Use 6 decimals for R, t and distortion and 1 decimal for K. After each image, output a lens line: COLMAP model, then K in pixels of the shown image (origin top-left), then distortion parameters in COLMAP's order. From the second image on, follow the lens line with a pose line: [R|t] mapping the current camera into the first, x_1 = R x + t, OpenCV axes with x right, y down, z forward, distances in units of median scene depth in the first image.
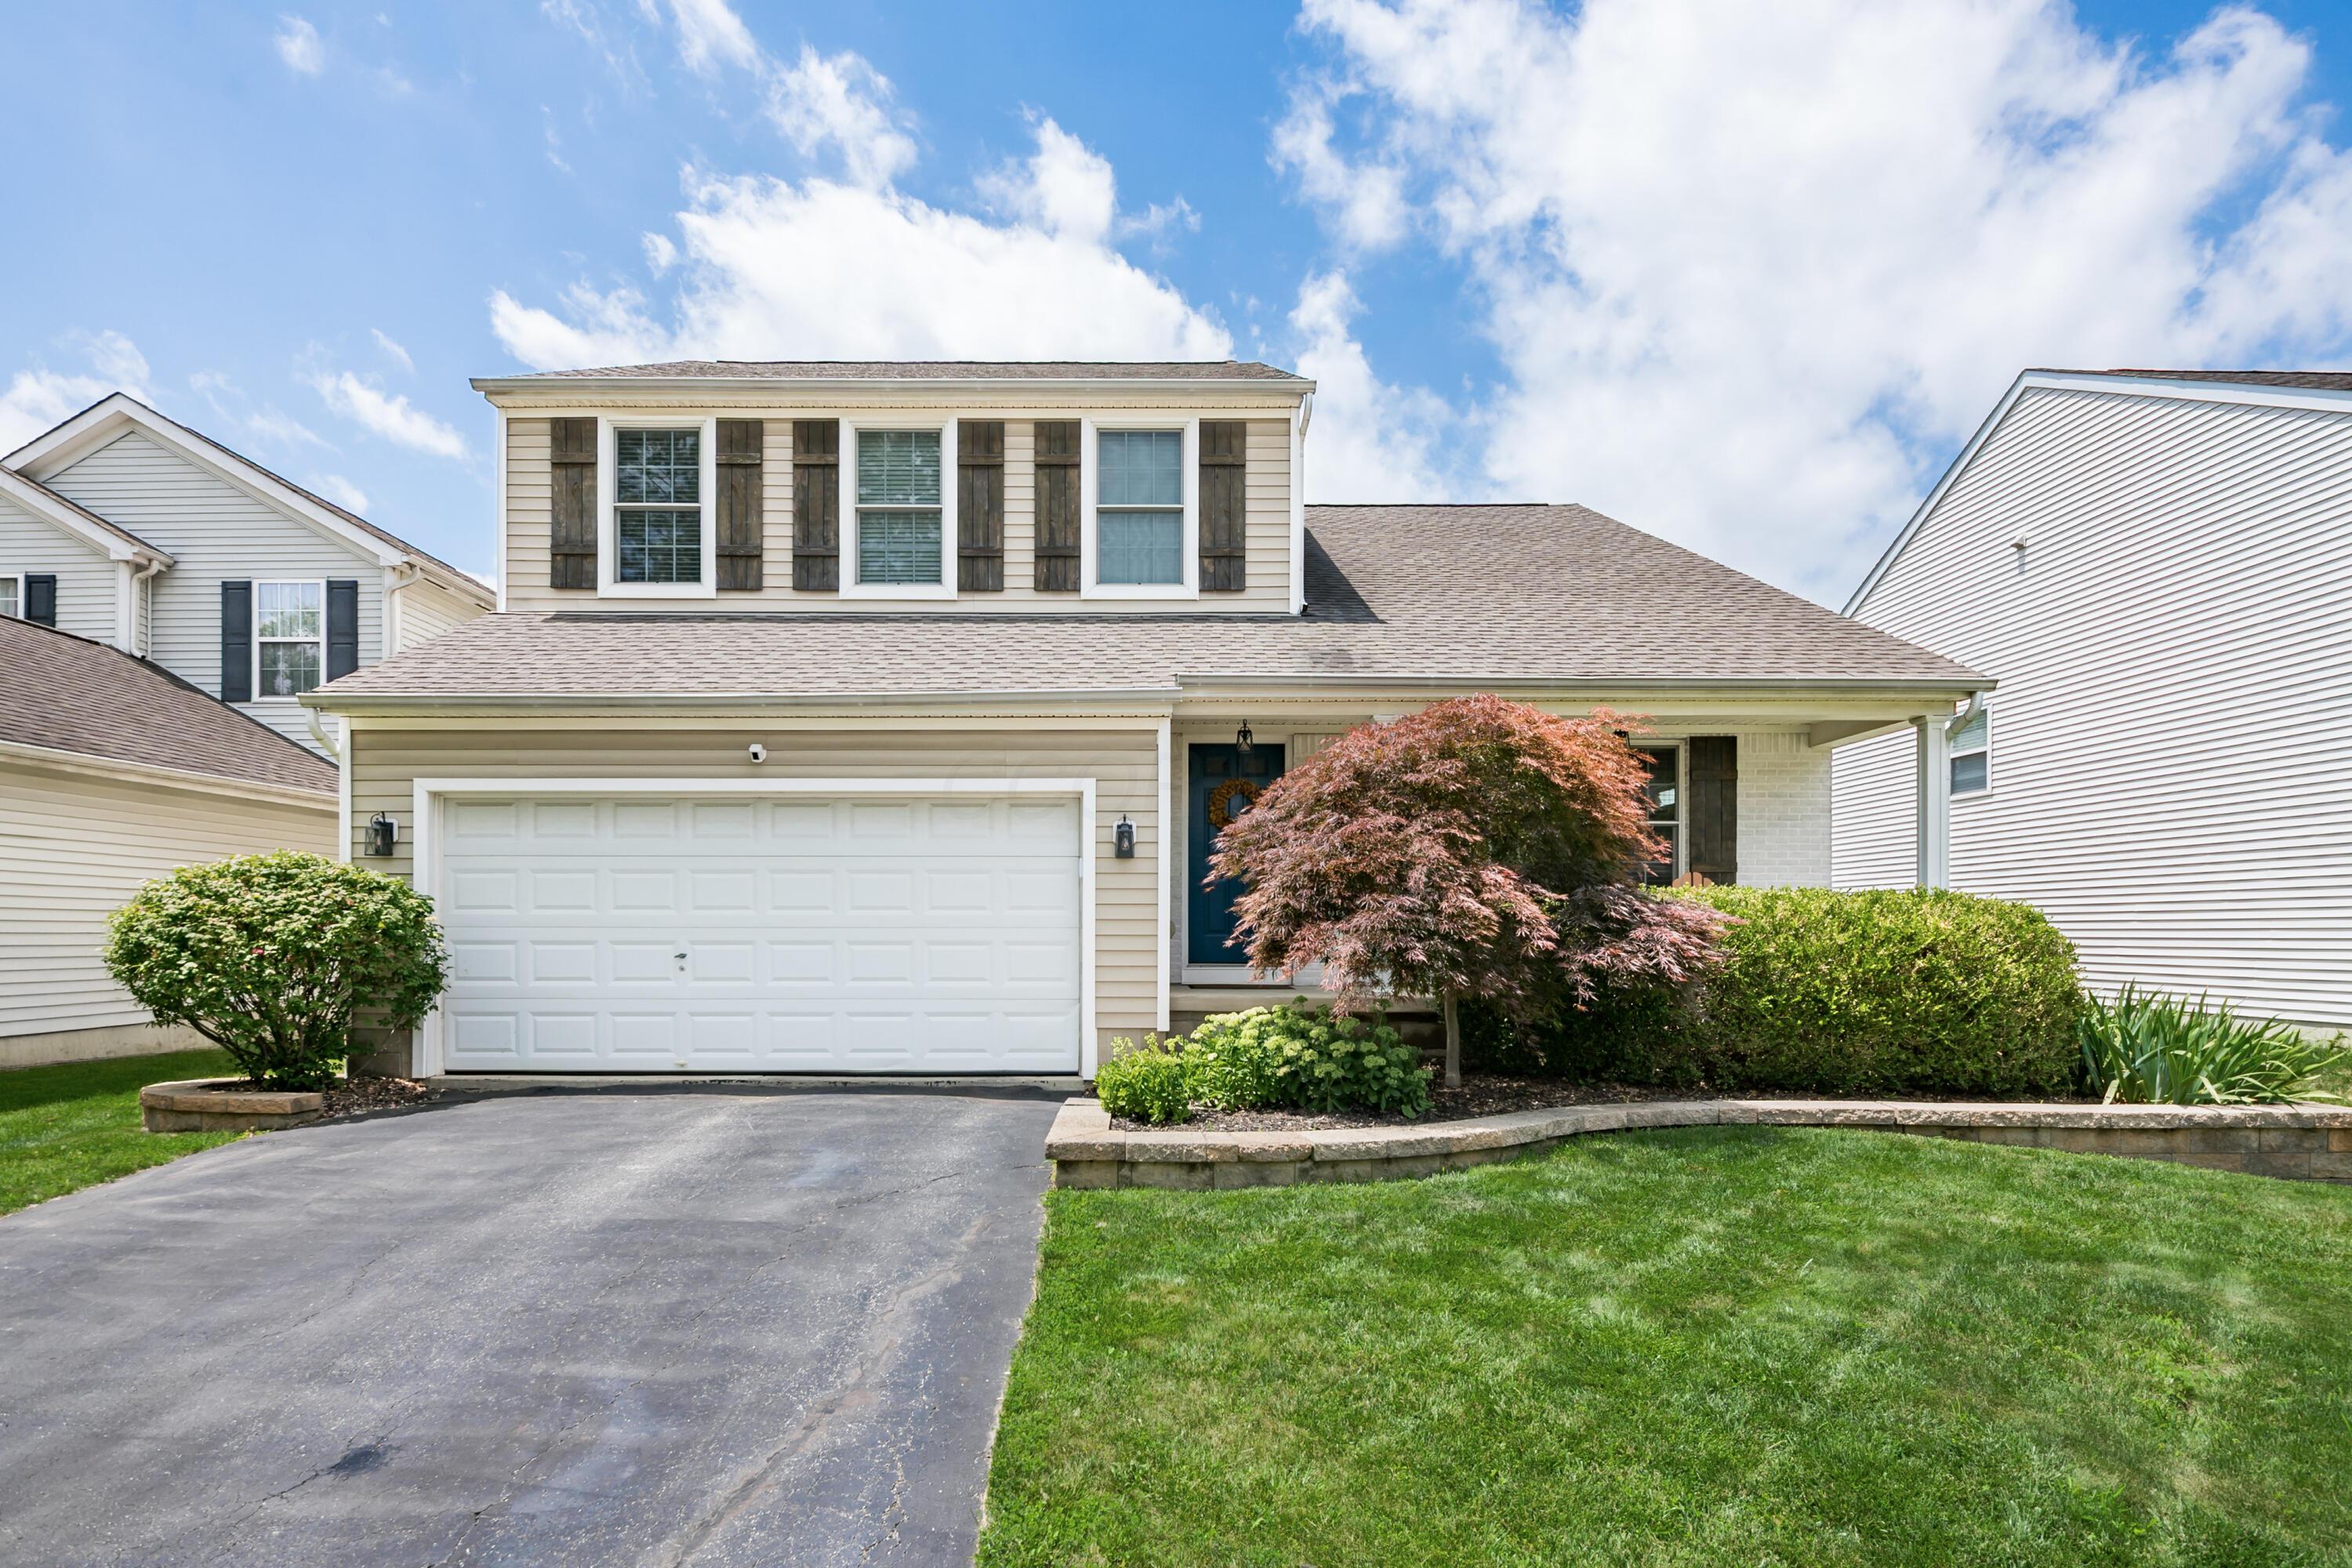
lens RADIAL K [[1117.5, 0, 1167.0], [0, 1117.5, 865.4], [0, 0, 1]] dist [0.009201, -0.000839]
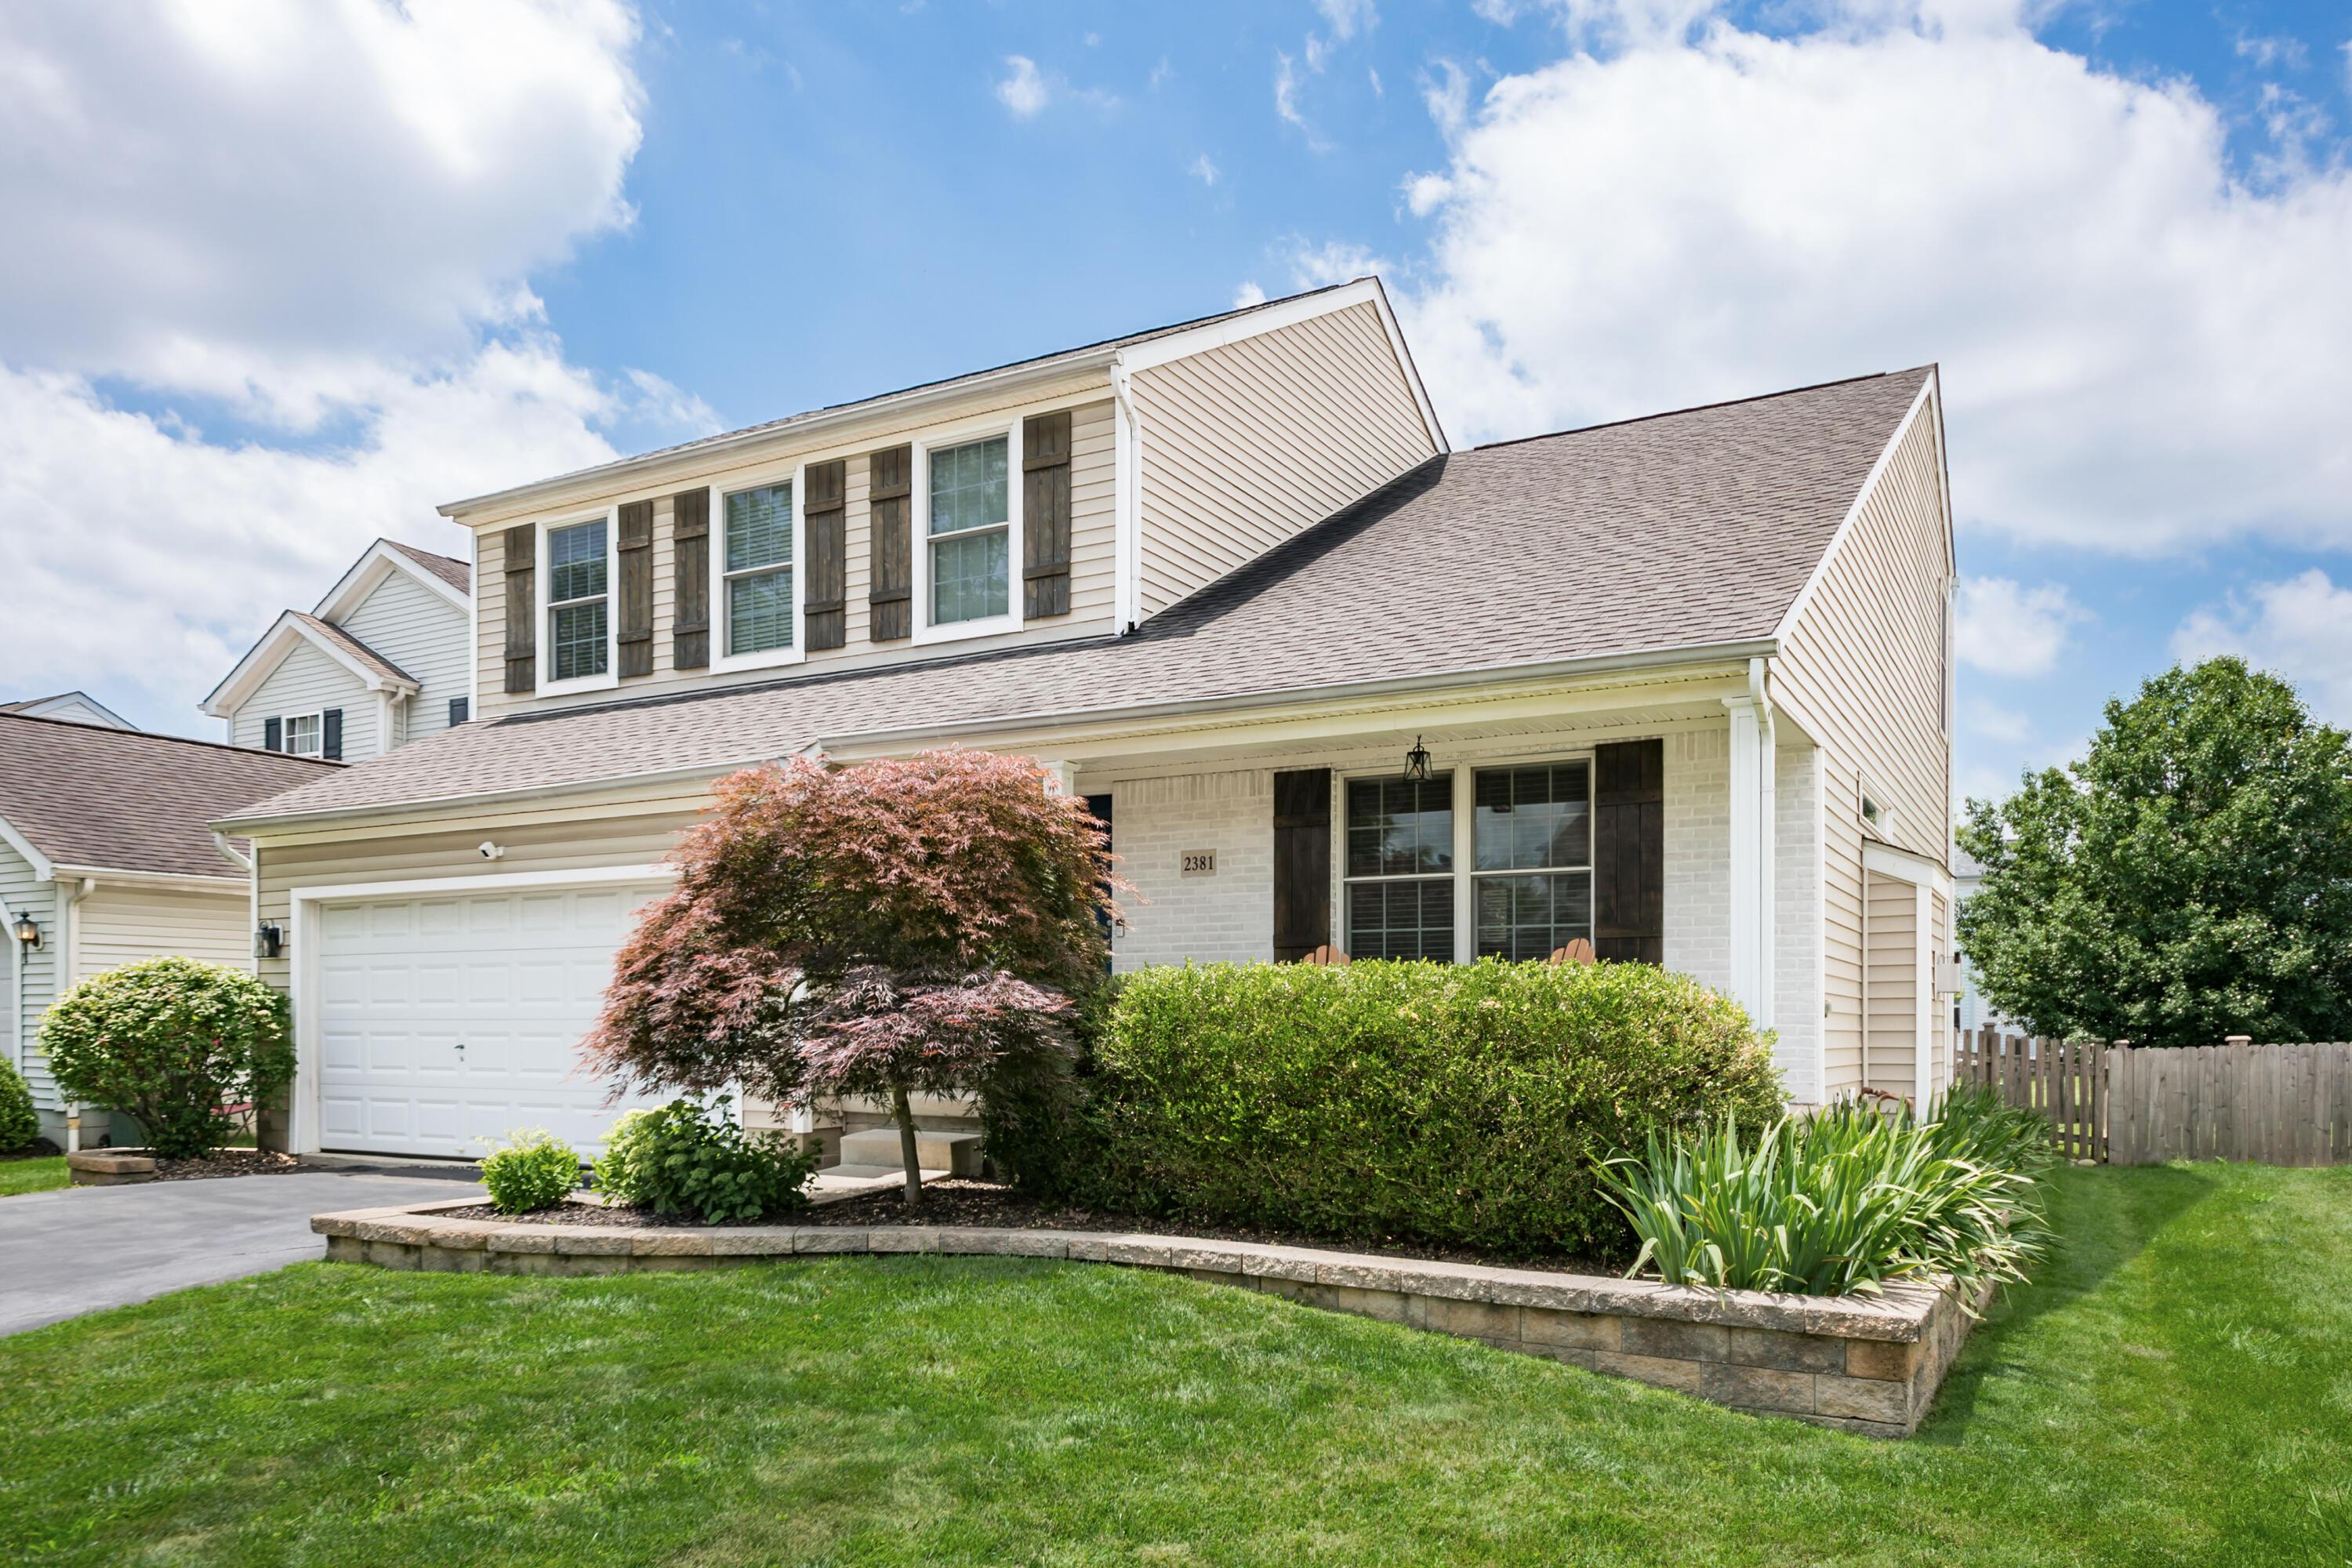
lens RADIAL K [[1558.4, 0, 1179.7], [0, 1558.4, 899.2], [0, 0, 1]] dist [0.057319, -0.004670]
pose [[0.874022, -0.035374, -0.484596, 0.703870], [0.028899, 0.999365, -0.020829, -0.005105], [0.485025, 0.004201, 0.874490, 0.018039]]
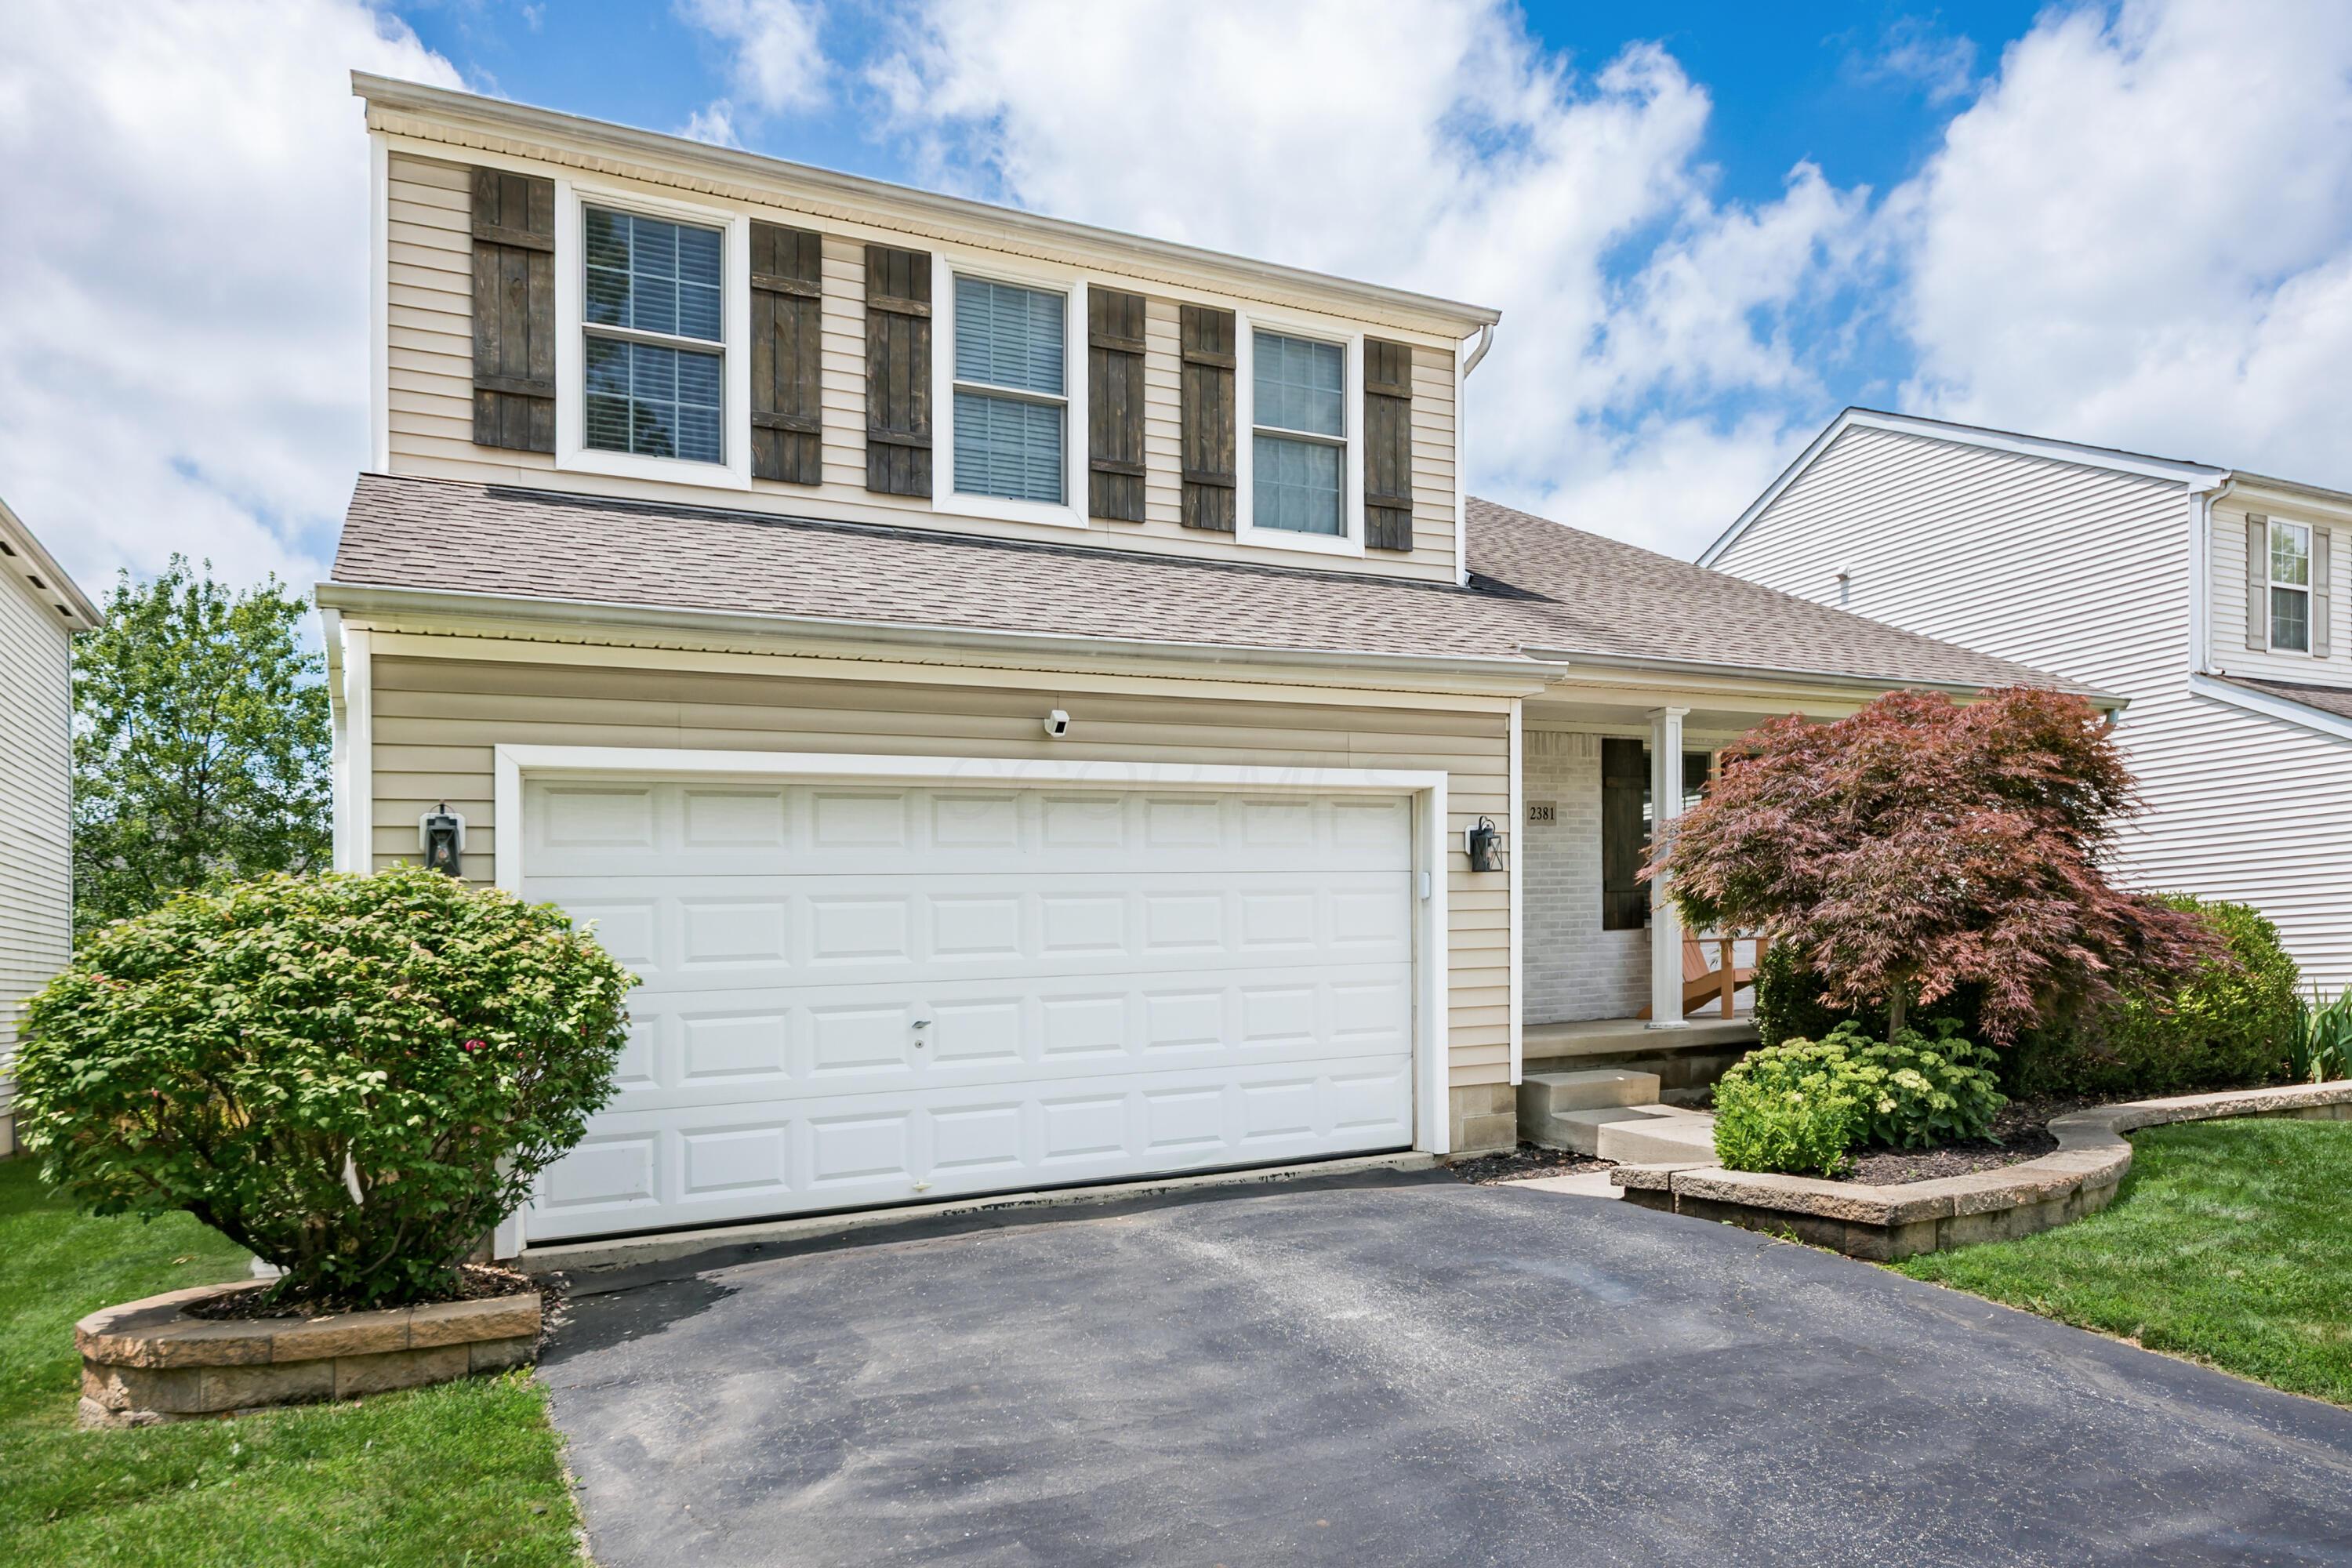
lens RADIAL K [[1376.0, 0, 1180.6], [0, 1376.0, 891.3], [0, 0, 1]] dist [0.029348, -0.027005]
pose [[0.904036, -0.014166, 0.427221, -0.526747], [0.018763, 0.999802, -0.006553, 0.007961], [-0.427044, 0.013940, 0.904124, 0.158138]]
